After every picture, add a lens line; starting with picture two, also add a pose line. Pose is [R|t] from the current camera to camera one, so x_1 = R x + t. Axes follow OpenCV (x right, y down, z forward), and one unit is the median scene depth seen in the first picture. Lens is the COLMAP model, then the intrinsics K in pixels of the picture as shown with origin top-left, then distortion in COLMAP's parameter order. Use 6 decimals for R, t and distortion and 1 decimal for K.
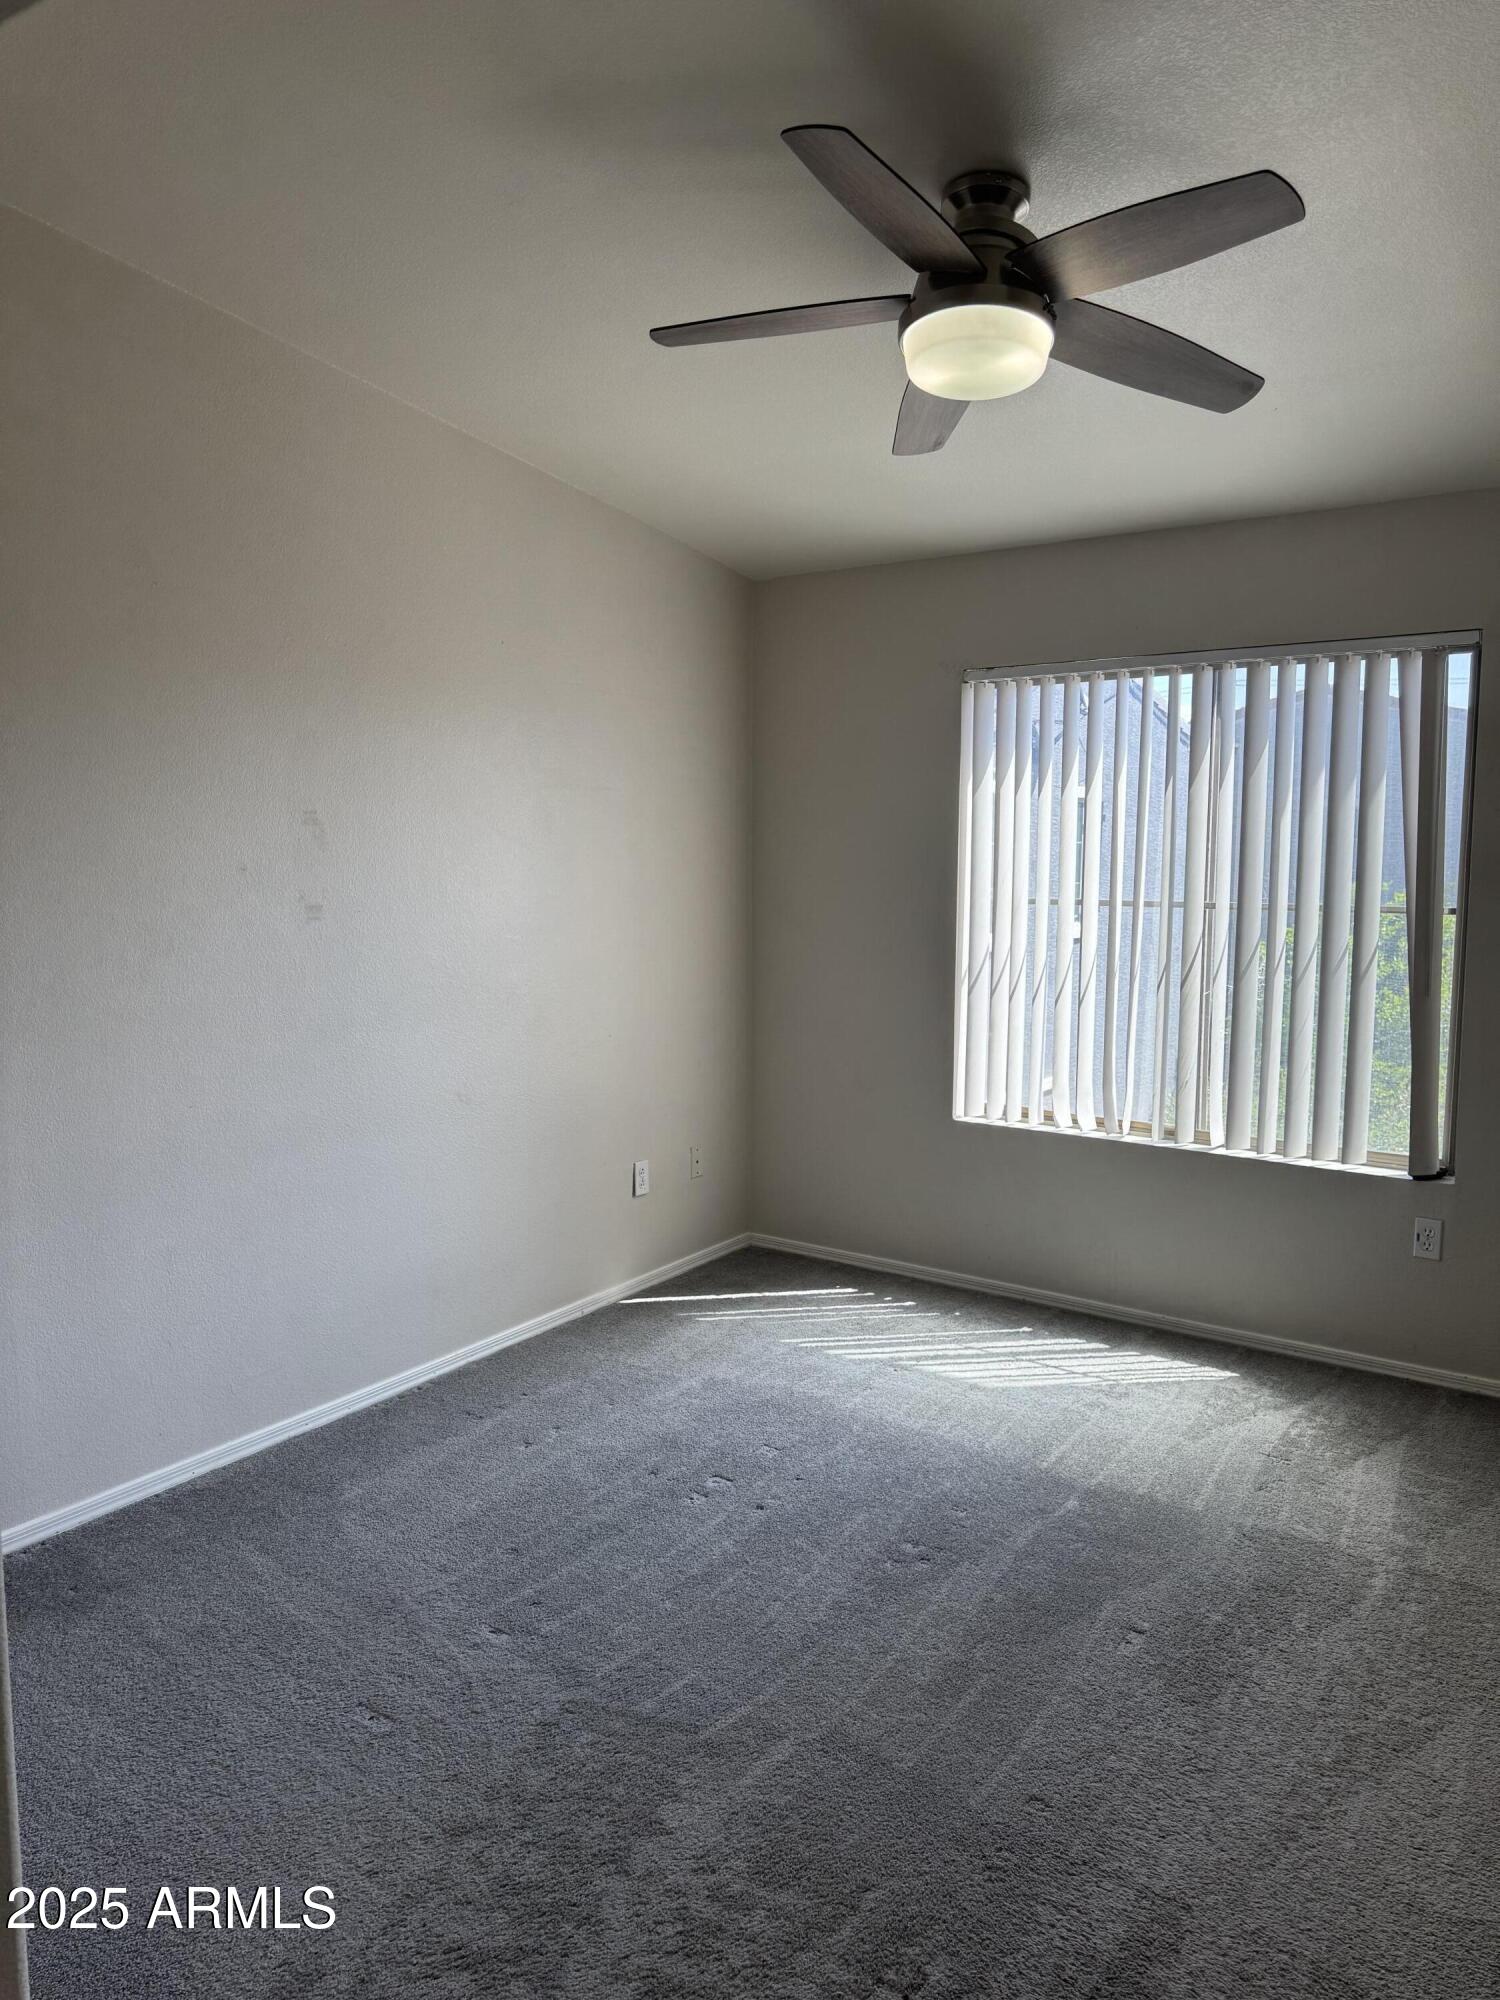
lens RADIAL K [[1401.3, 0, 750.0], [0, 1401.3, 1000.0], [0, 0, 1]] dist [0.156262, -0.001154]
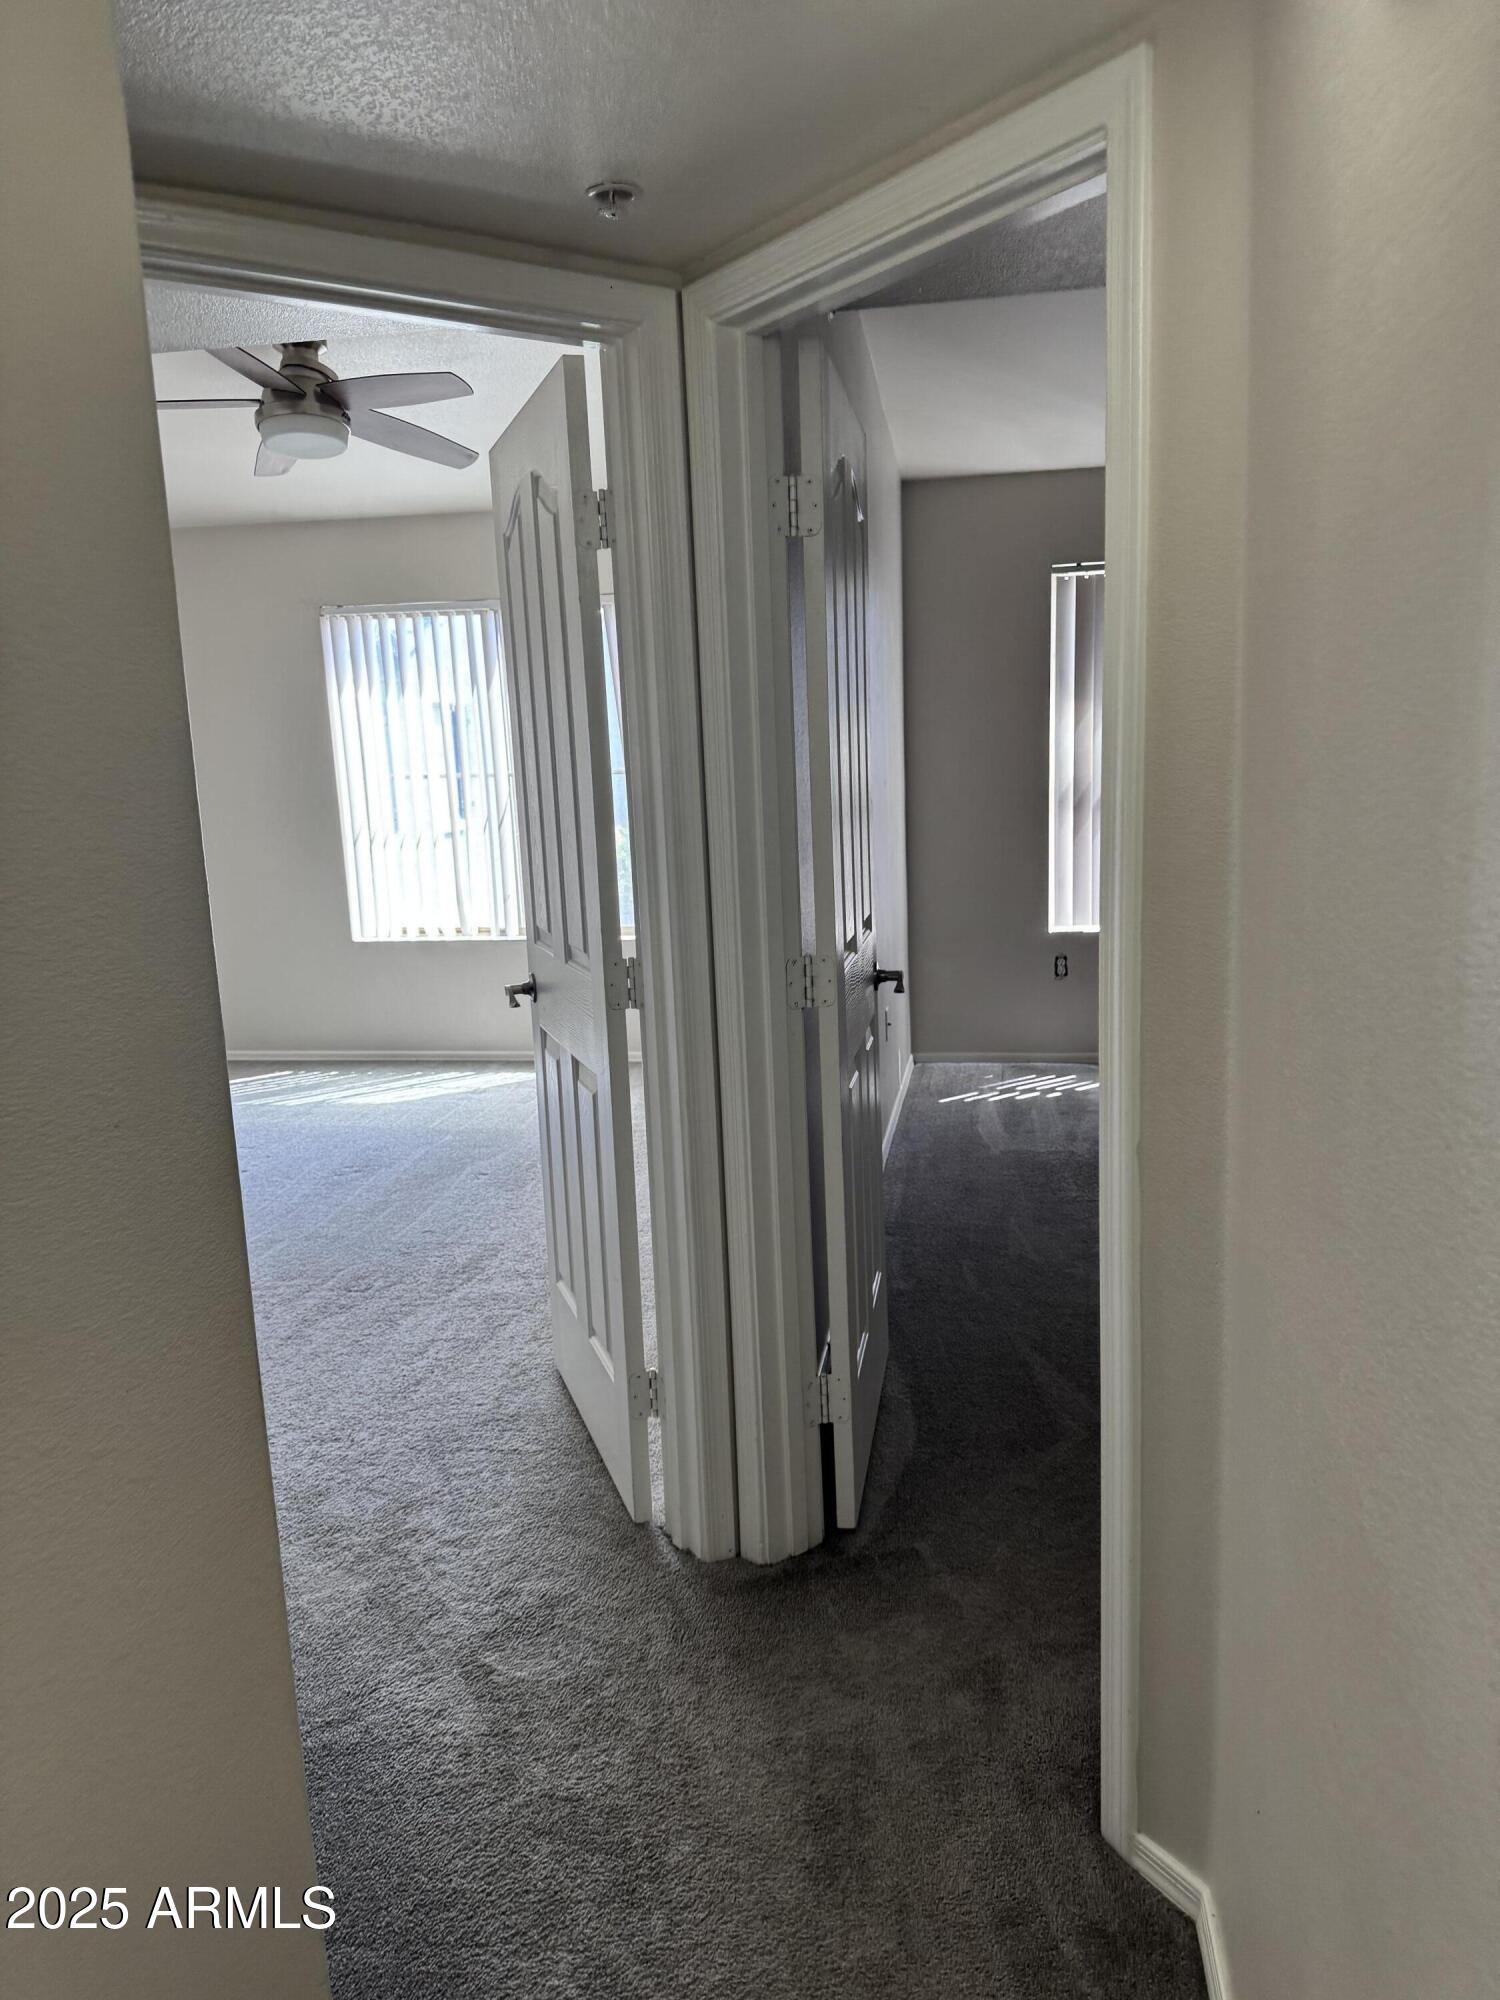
lens RADIAL K [[1401.3, 0, 750.0], [0, 1401.3, 1000.0], [0, 0, 1]] dist [0.156262, -0.001154]
pose [[0.907884, -0.106311, 0.405517, -0.078961], [0.081809, 0.993643, 0.077339, 0.073639], [-0.411161, -0.037040, 0.910810, -0.470234]]
